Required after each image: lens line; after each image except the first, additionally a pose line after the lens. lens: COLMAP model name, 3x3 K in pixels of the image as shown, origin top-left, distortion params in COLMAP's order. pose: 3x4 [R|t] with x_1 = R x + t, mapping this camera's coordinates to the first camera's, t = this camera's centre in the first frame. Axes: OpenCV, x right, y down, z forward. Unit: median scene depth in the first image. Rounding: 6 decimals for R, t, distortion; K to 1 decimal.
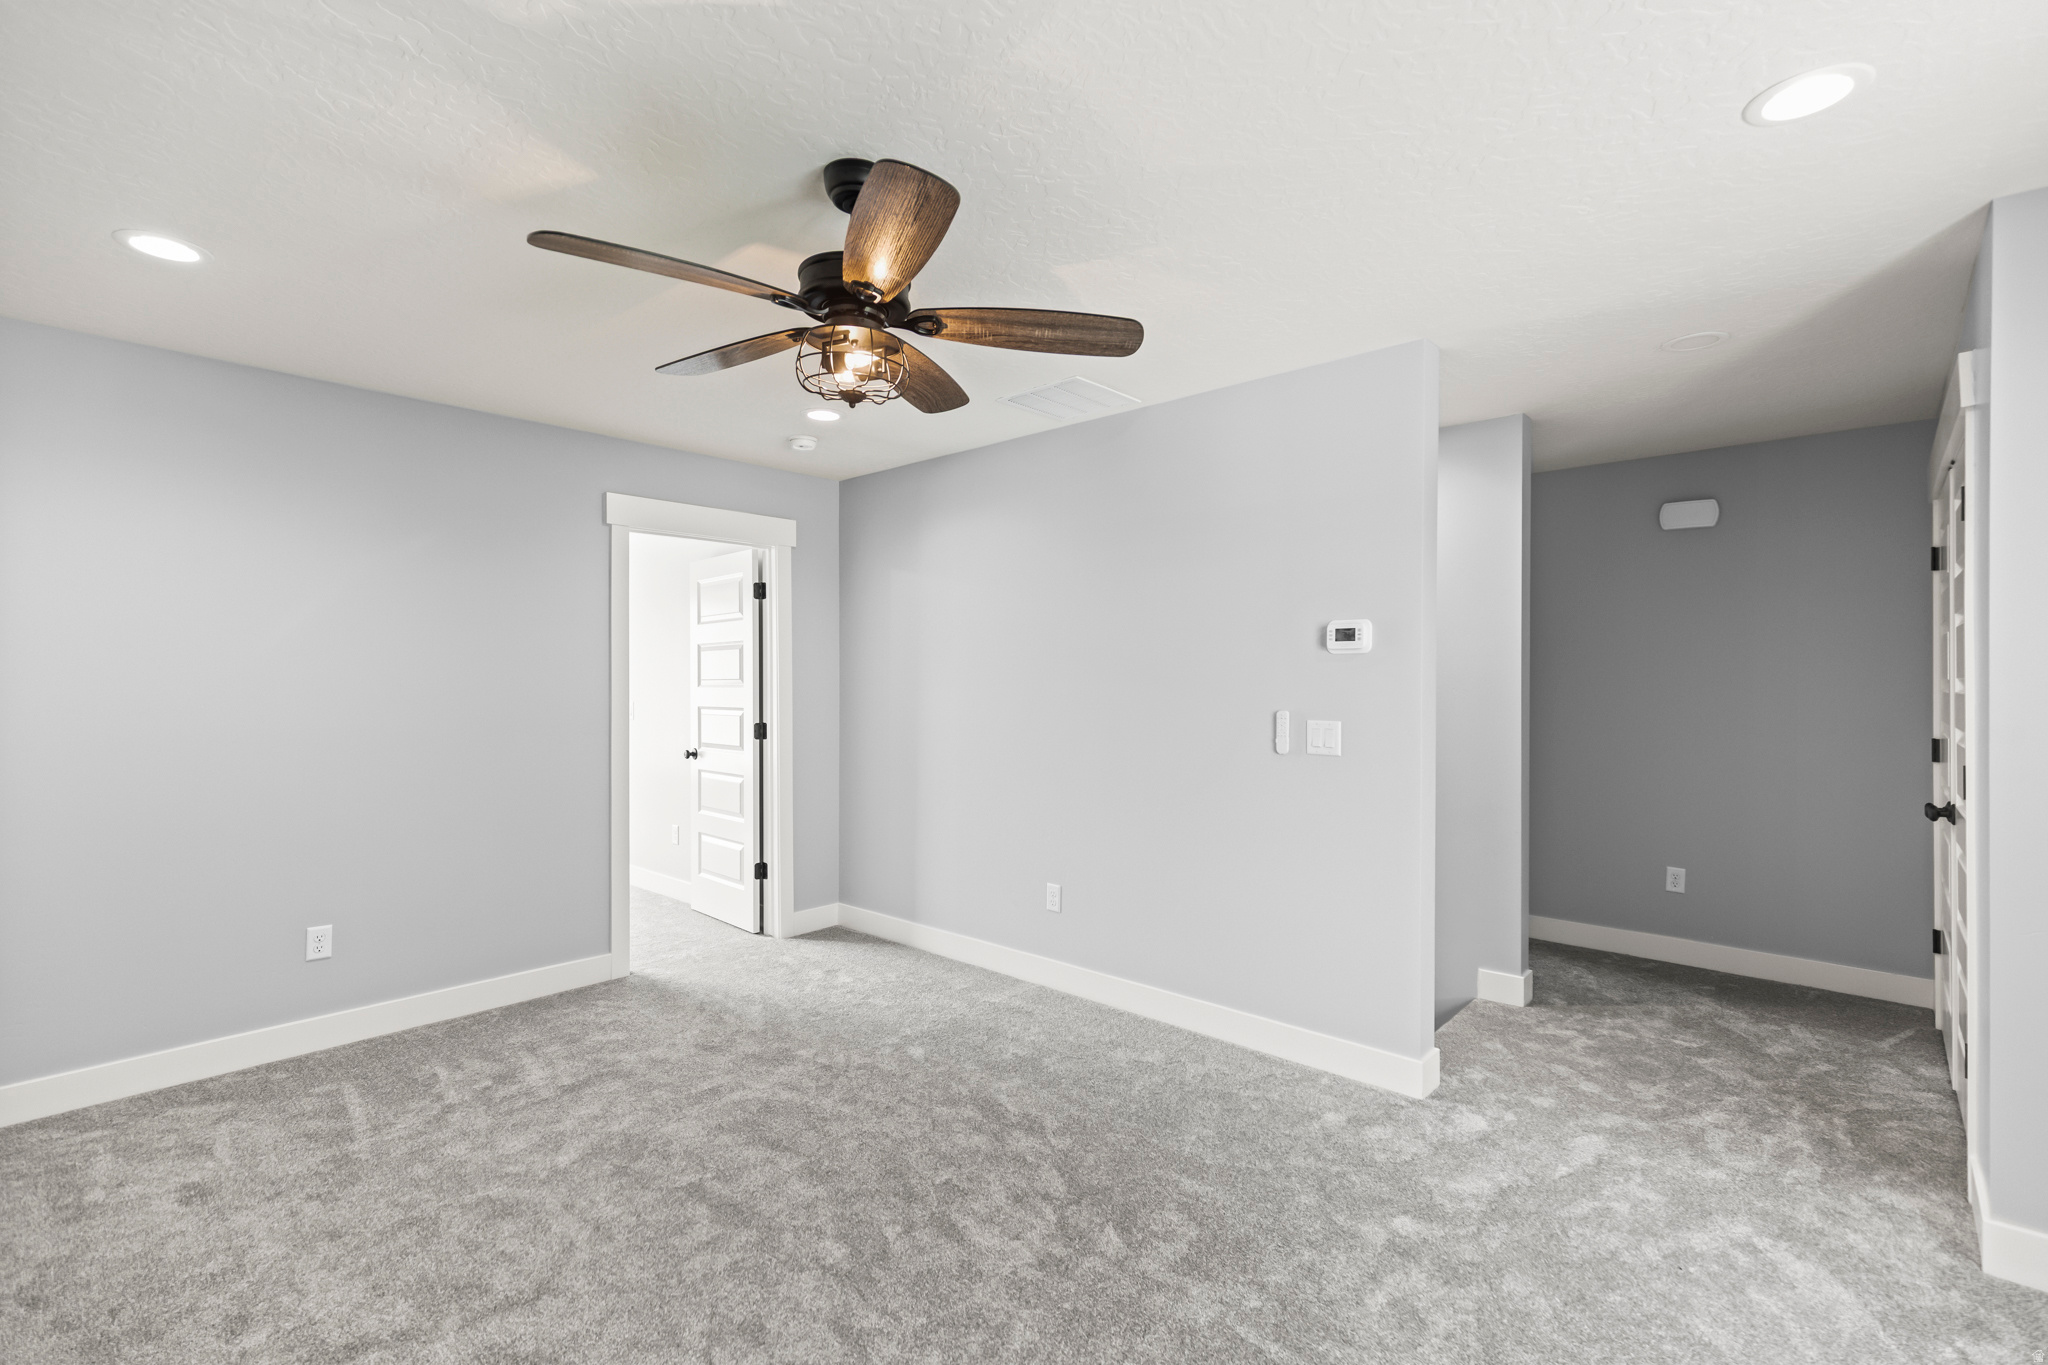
lens RADIAL K [[921.2, 0, 1026.0], [0, 921.2, 691.4], [0, 0, 1]] dist [0.010985, -0.003854]
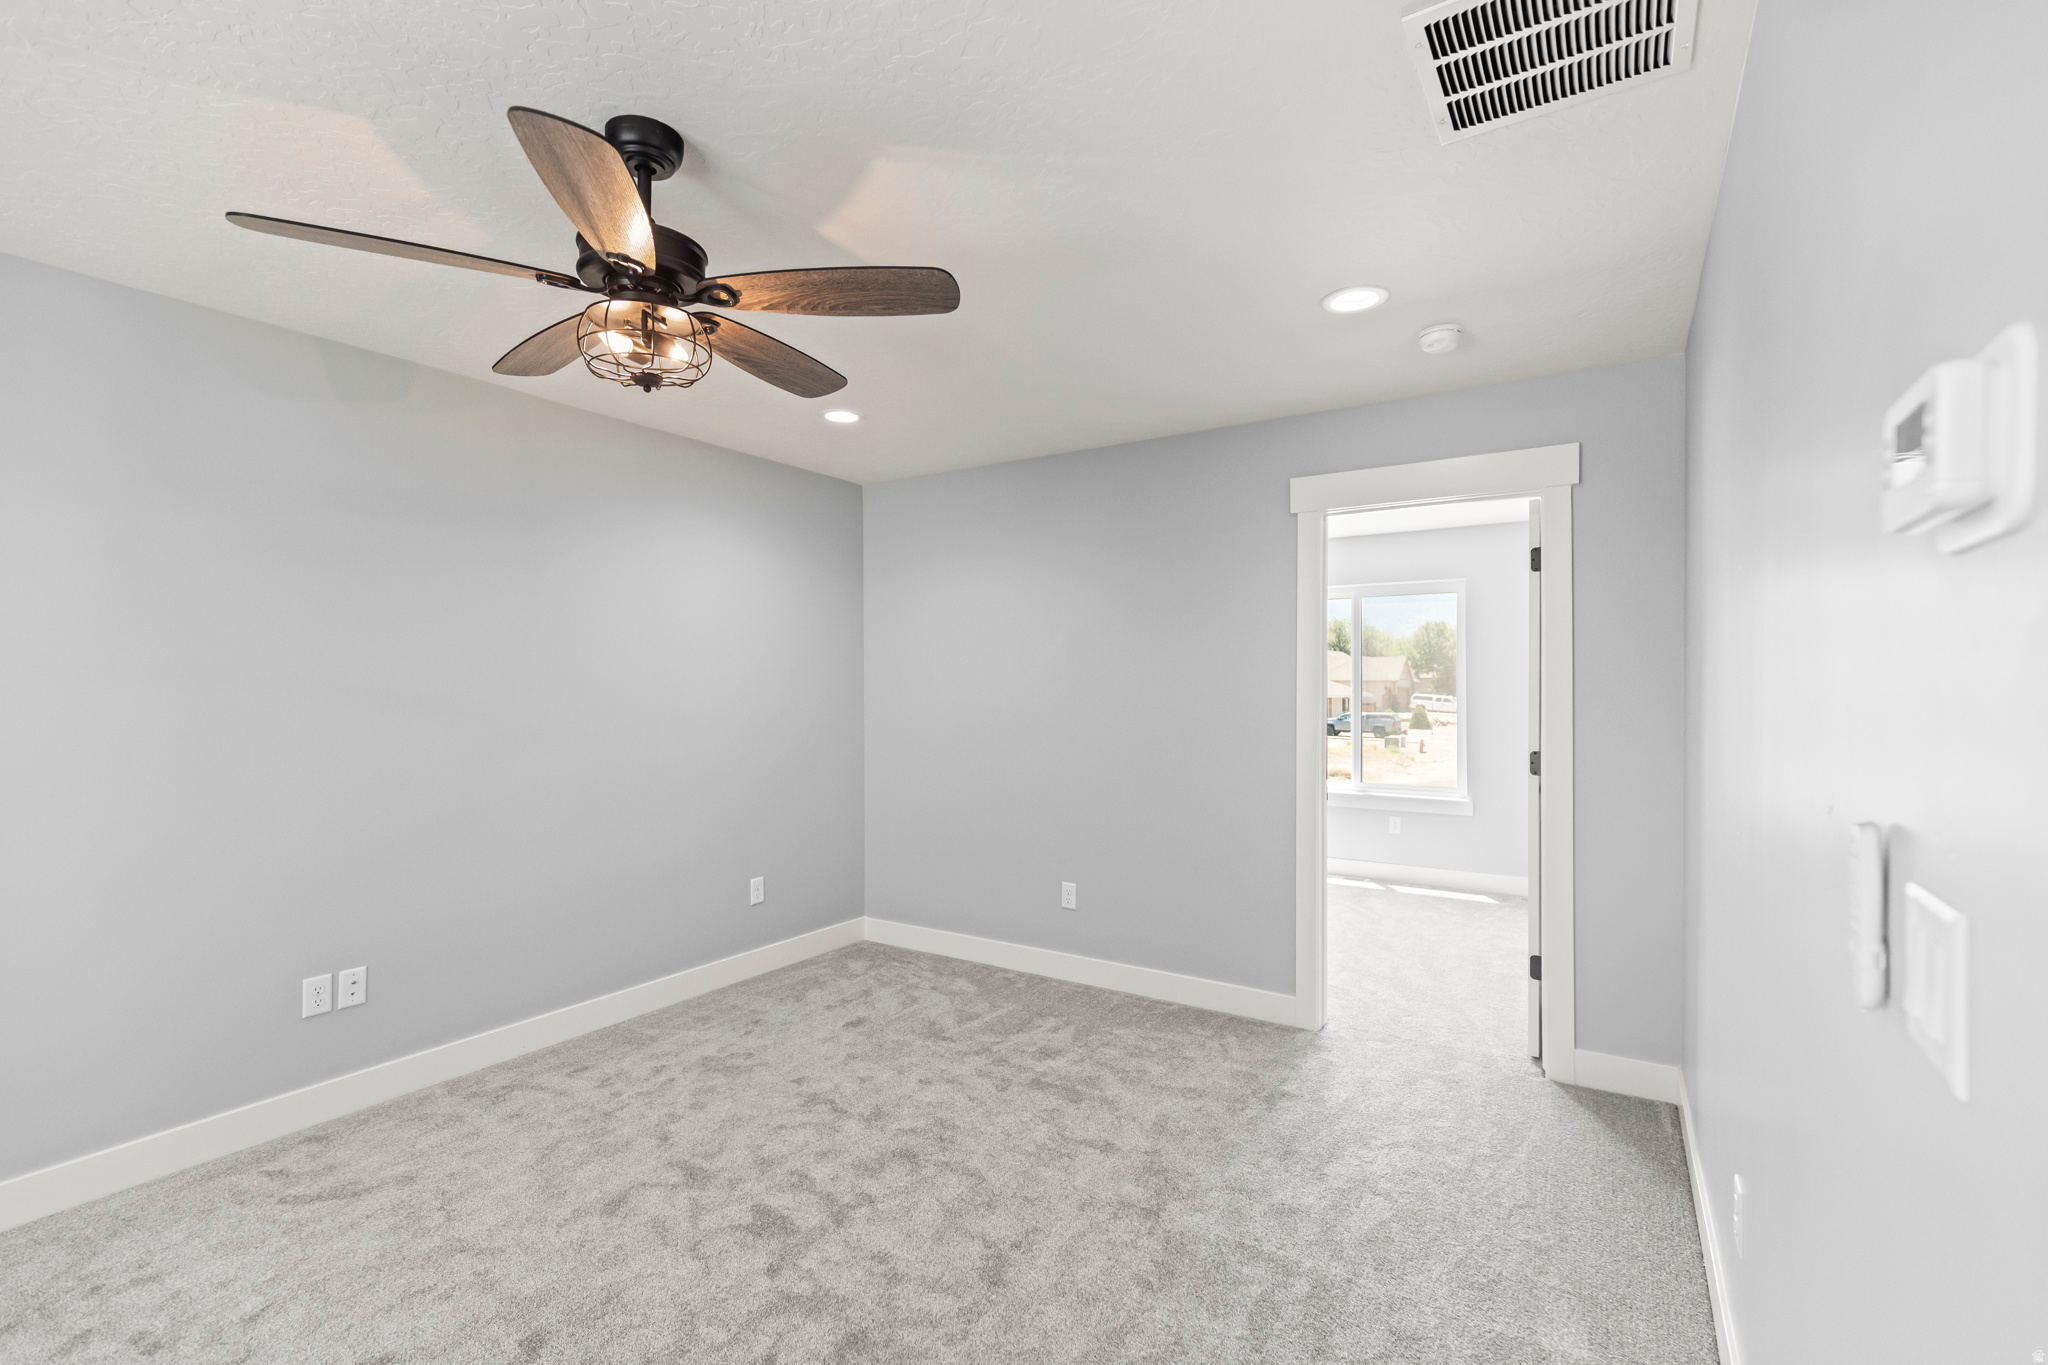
lens RADIAL K [[921.2, 0, 1023.2], [0, 921.2, 684.0], [0, 0, 1]] dist [0.010985, -0.003854]
pose [[0.163285, 0.000146, -0.986579, 0.471050], [-0.010093, 0.999948, -0.001522, -0.015405], [0.986527, 0.010206, 0.163278, 0.729528]]
